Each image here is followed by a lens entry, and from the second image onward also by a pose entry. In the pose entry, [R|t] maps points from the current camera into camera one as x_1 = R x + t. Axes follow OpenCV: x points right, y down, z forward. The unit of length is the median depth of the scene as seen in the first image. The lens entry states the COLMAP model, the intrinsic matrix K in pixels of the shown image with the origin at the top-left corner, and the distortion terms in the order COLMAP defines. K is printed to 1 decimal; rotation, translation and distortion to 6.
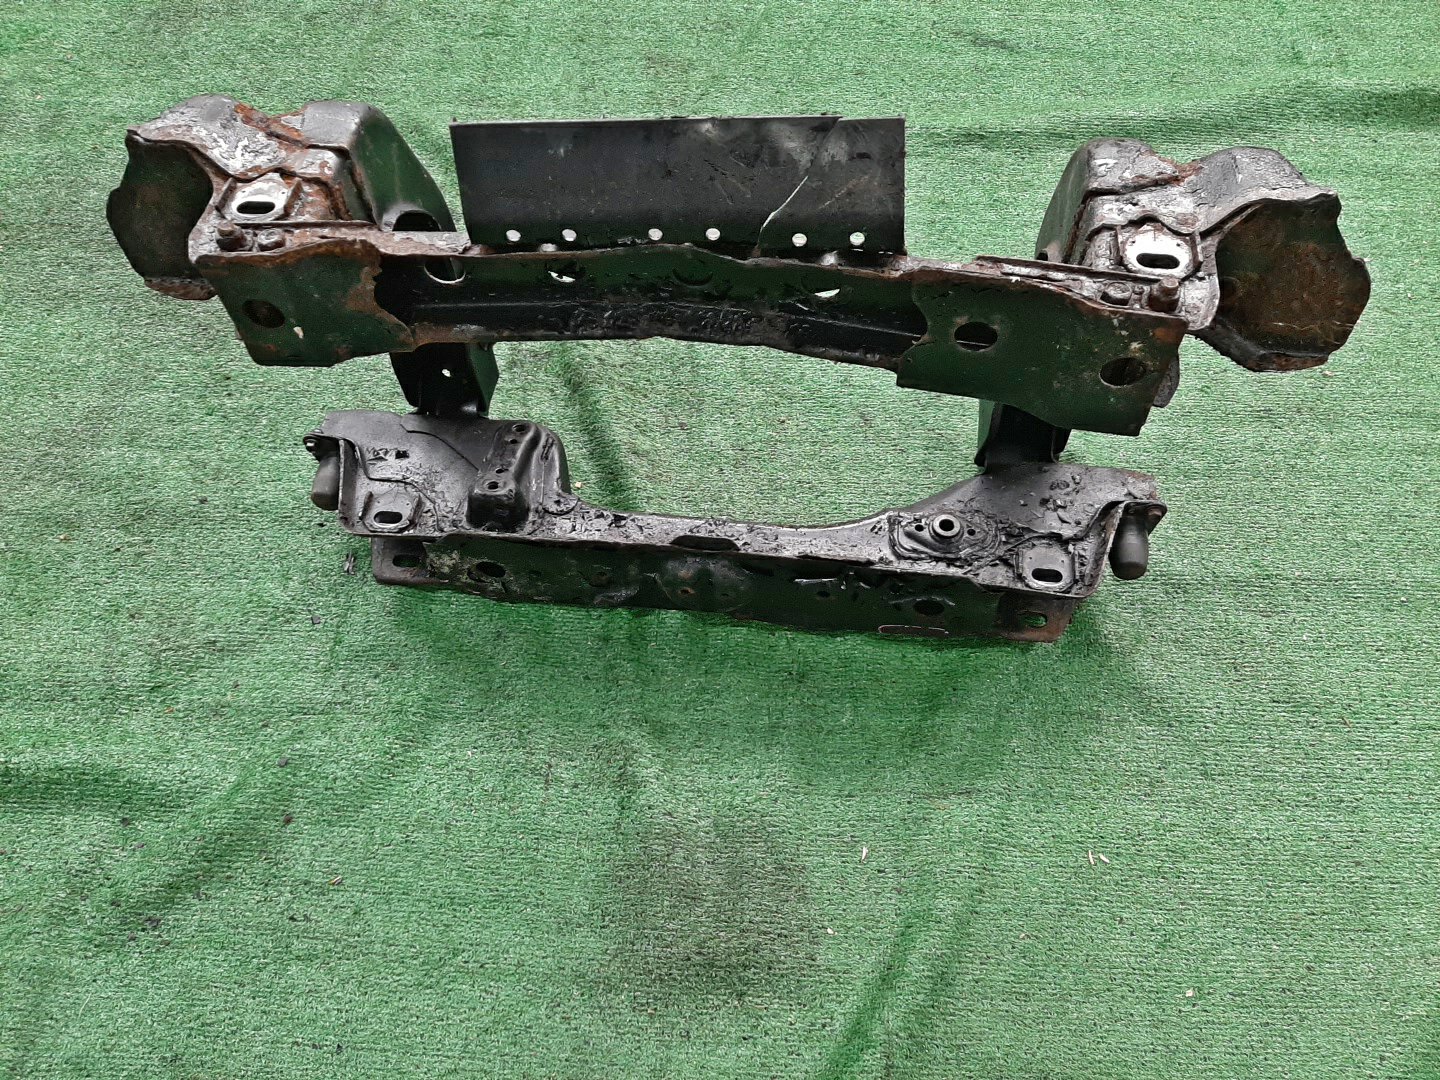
lens RADIAL K [[1084.0, 0, 722.0], [0, 1084.0, 541.1], [0, 0, 1]] dist [0.010421, -0.062891]
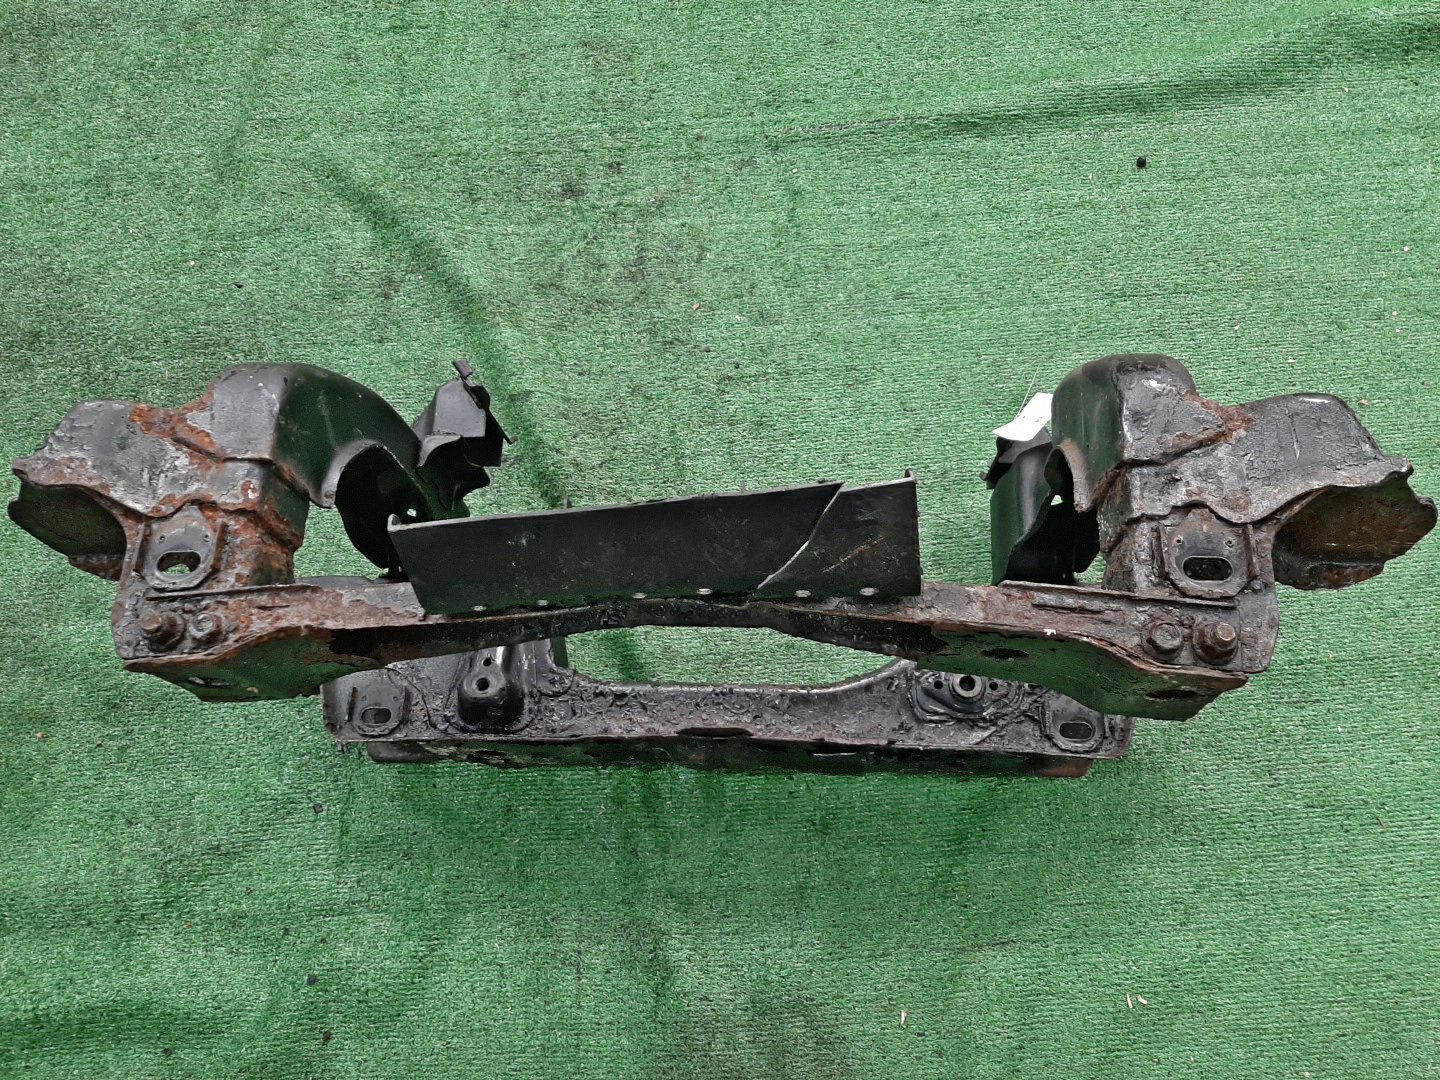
lens RADIAL K [[1098.8, 0, 723.2], [0, 1098.8, 537.5], [0, 0, 1]] dist [-0.001741, -0.052677]
pose [[0.995467, -0.095084, -0.001952, 0.009361], [0.093536, 0.975137, 0.200893, -0.348051], [-0.017199, -0.200165, 0.979611, 0.093923]]
